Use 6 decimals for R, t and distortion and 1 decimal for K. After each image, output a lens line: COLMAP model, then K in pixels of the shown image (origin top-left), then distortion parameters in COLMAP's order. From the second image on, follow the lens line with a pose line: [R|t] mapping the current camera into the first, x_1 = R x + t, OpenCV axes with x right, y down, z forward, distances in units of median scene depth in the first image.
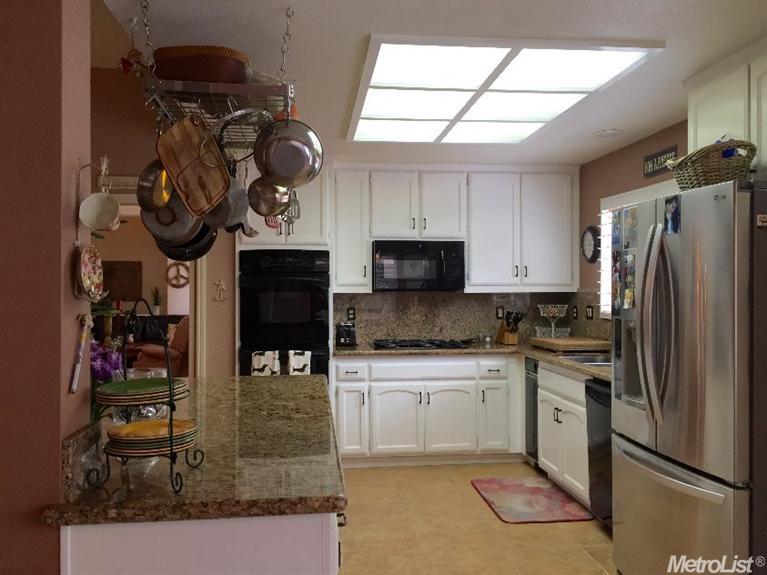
lens RADIAL K [[661.7, 0, 383.5], [0, 661.7, 287.5], [0, 0, 1]] dist [0.047258, -0.013151]
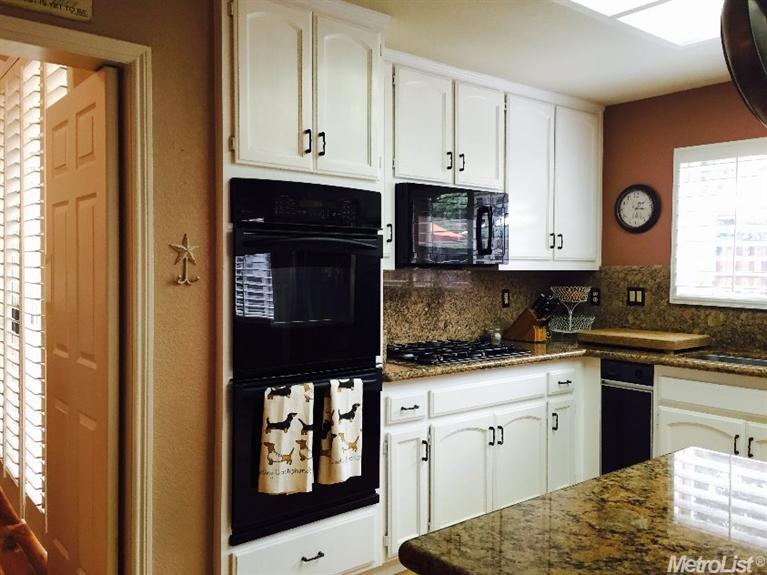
lens RADIAL K [[661.7, 0, 383.5], [0, 661.7, 287.5], [0, 0, 1]] dist [0.047258, -0.013151]
pose [[0.838543, -0.008694, 0.544766, -0.378864], [-0.007490, 0.999594, 0.027482, 0.008263], [-0.544784, -0.027125, 0.838137, 0.535256]]
